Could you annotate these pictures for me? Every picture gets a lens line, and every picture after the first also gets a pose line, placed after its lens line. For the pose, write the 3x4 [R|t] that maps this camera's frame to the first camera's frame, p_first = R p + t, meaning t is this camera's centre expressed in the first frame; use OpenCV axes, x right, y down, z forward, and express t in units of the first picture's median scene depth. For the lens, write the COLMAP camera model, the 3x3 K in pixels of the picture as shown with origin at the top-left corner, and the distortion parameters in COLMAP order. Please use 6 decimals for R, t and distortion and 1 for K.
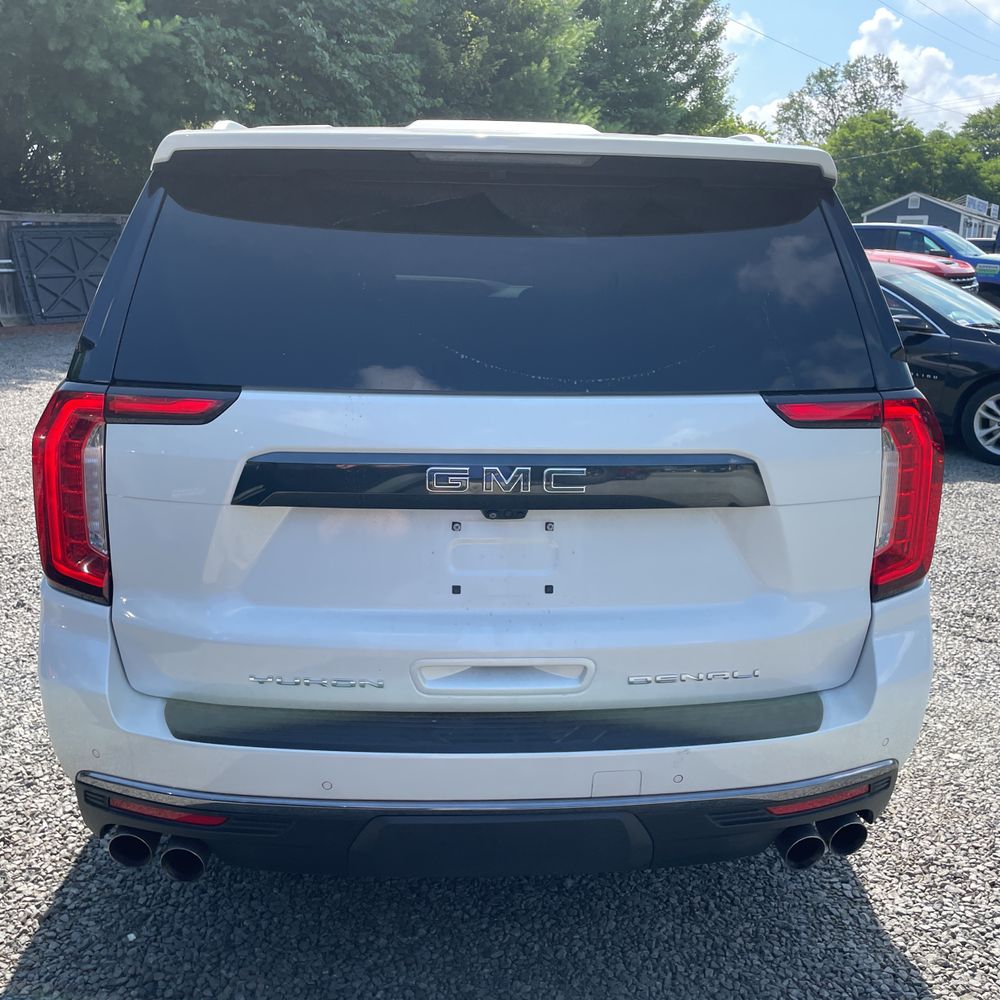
lens RADIAL K [[1007.7, 0, 486.0], [0, 1007.7, 503.6], [0, 0, 1]] dist [0.075804, -0.101749]
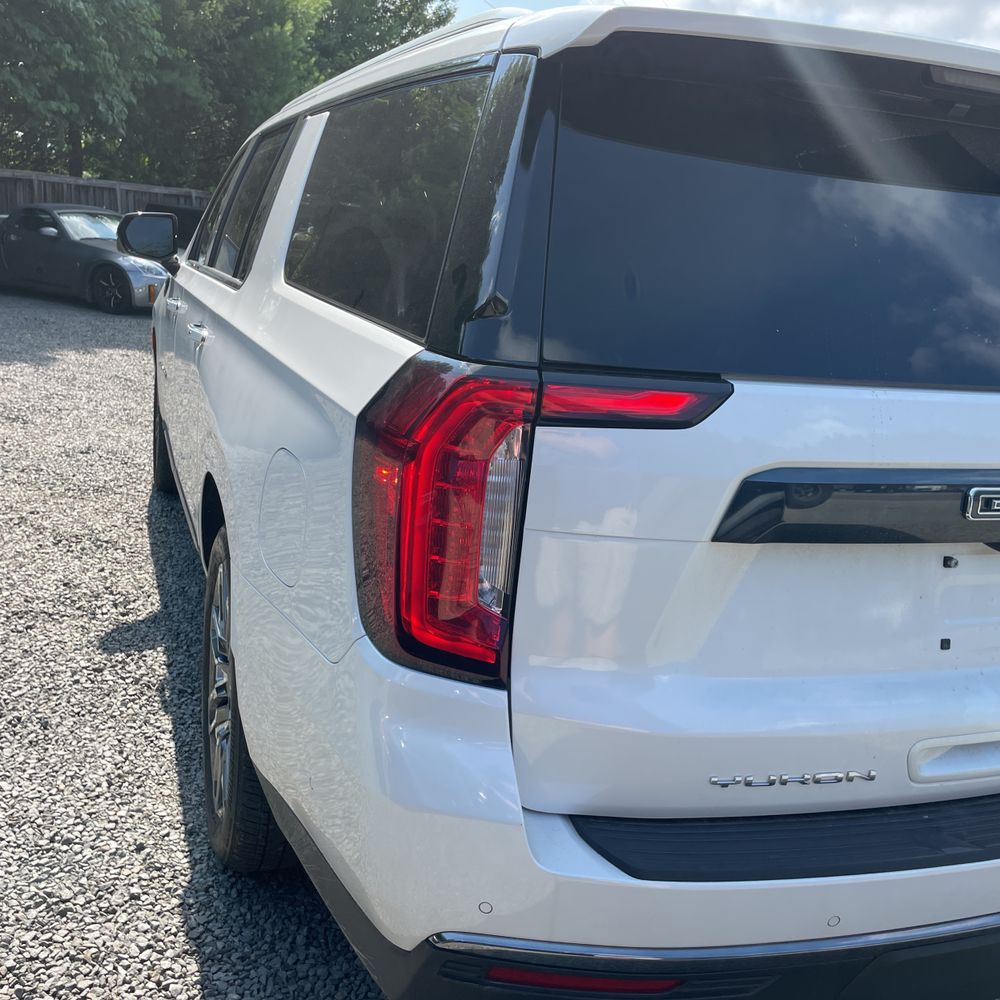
lens RADIAL K [[1007.7, 0, 486.0], [0, 1007.7, 503.6], [0, 0, 1]] dist [0.075804, -0.101749]
pose [[0.954326, -0.009453, 0.298616, -0.378026], [0.004656, 0.999849, 0.016771, -0.023438], [-0.298730, -0.014615, 0.954226, 0.230458]]
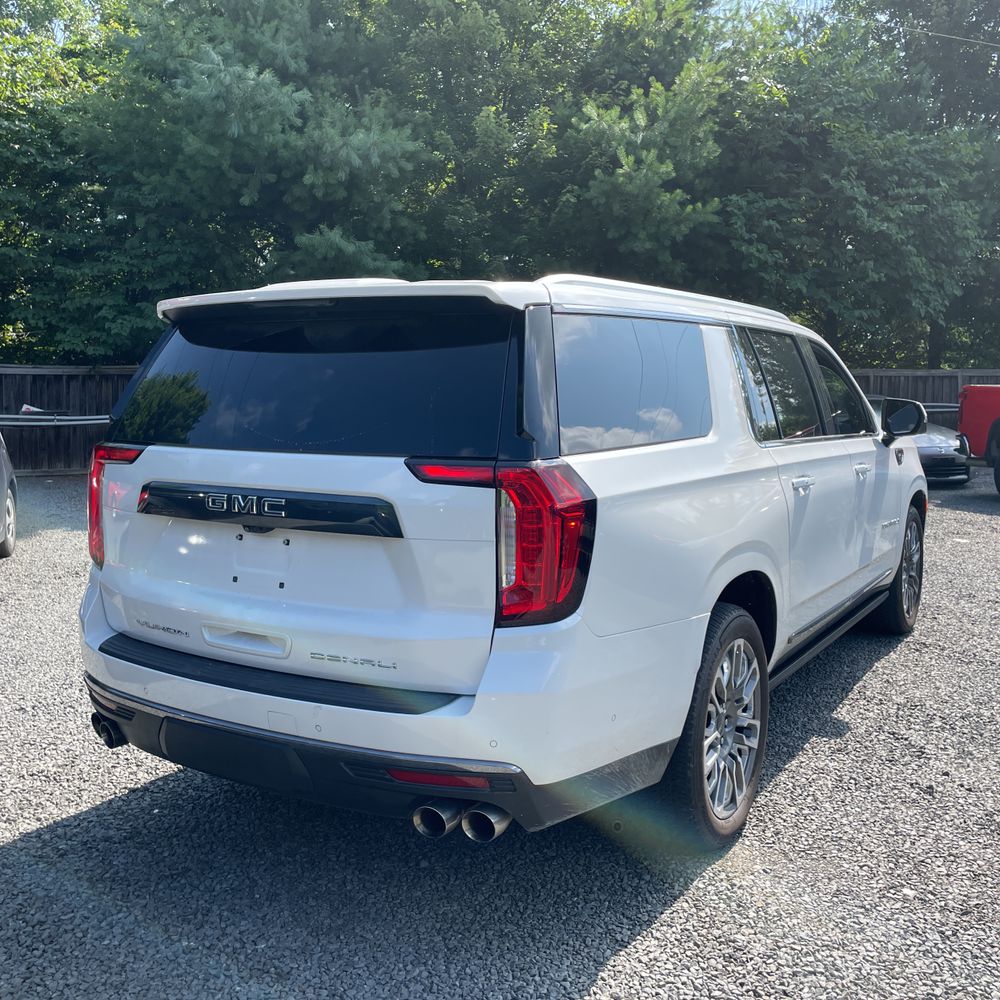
lens RADIAL K [[1007.7, 0, 486.0], [0, 1007.7, 503.6], [0, 0, 1]] dist [0.075804, -0.101749]
pose [[0.814080, 0.048468, -0.578726, 0.729493], [-0.133121, 0.985552, -0.104719, 0.052367], [0.565290, 0.162290, 0.808770, -0.021058]]
